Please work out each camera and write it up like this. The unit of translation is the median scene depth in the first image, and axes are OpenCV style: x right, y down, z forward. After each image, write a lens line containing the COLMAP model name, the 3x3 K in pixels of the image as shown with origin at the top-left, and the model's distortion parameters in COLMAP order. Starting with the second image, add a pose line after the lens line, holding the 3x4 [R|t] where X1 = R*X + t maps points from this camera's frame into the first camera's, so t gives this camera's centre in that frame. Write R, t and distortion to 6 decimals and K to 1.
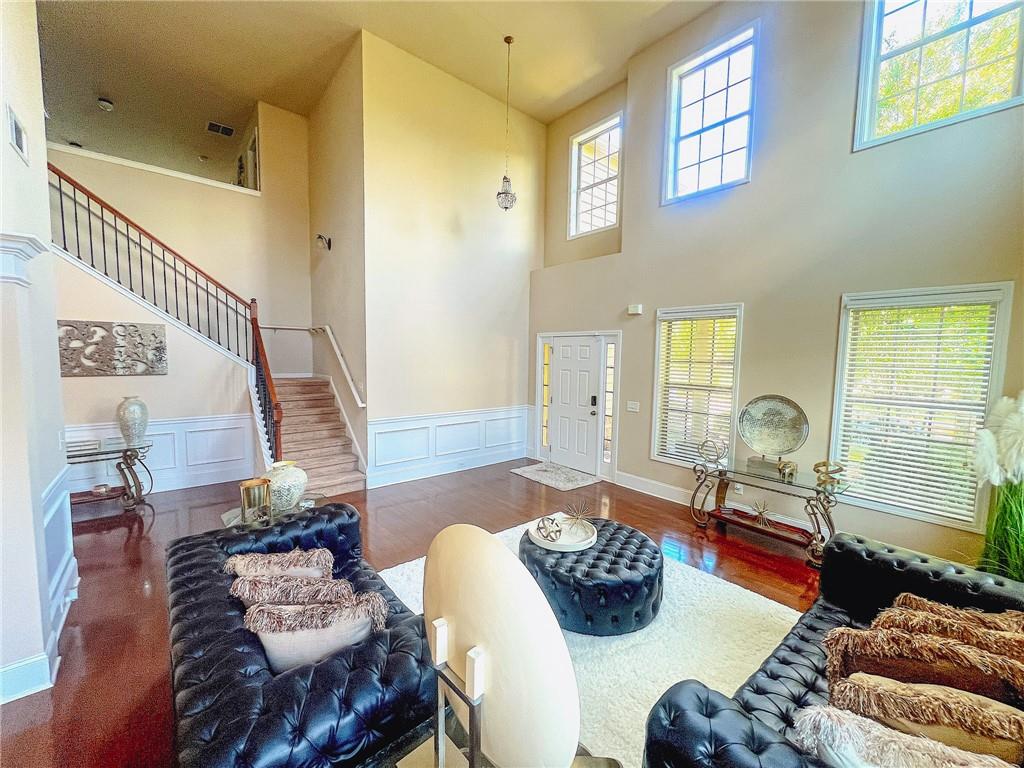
lens RADIAL K [[406.9, 0, 513.9], [0, 406.9, 388.0], [0, 0, 1]] dist [-0.000811, 0.000160]
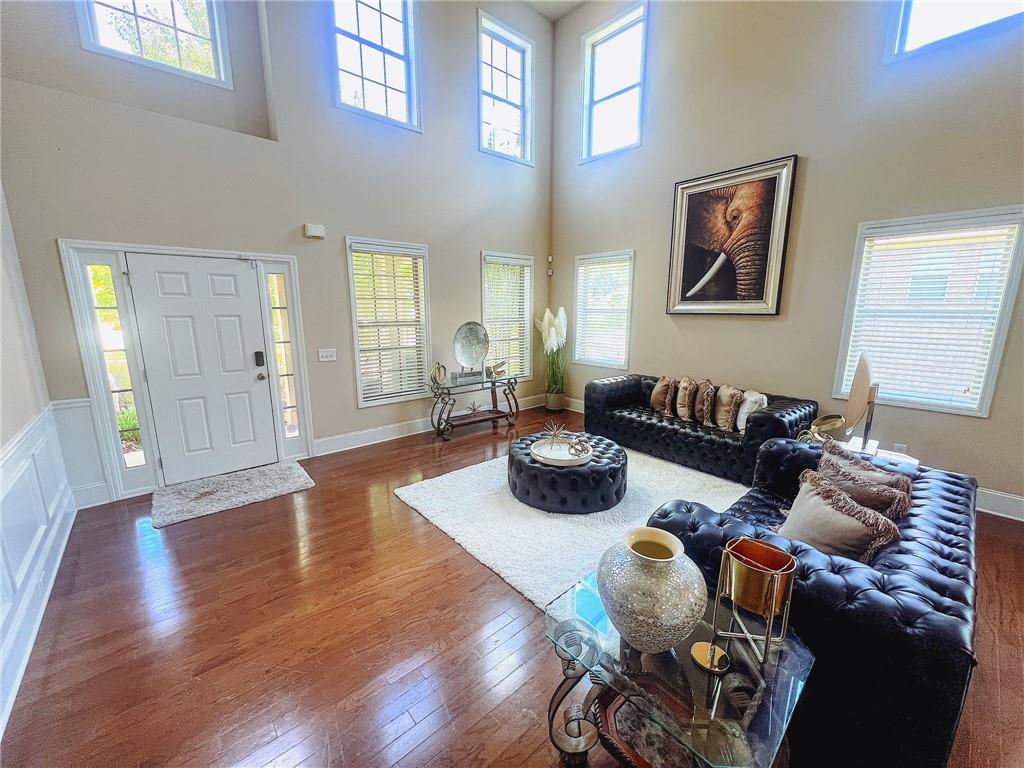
lens RADIAL K [[406.9, 0, 511.6], [0, 406.9, 384.5], [0, 0, 1]] dist [-0.000811, 0.000160]
pose [[-0.009841, -0.210085, 0.977634, -0.546546], [0.084671, 0.973995, 0.210155, -0.037945], [-0.996360, 0.084845, 0.008203, 0.660454]]
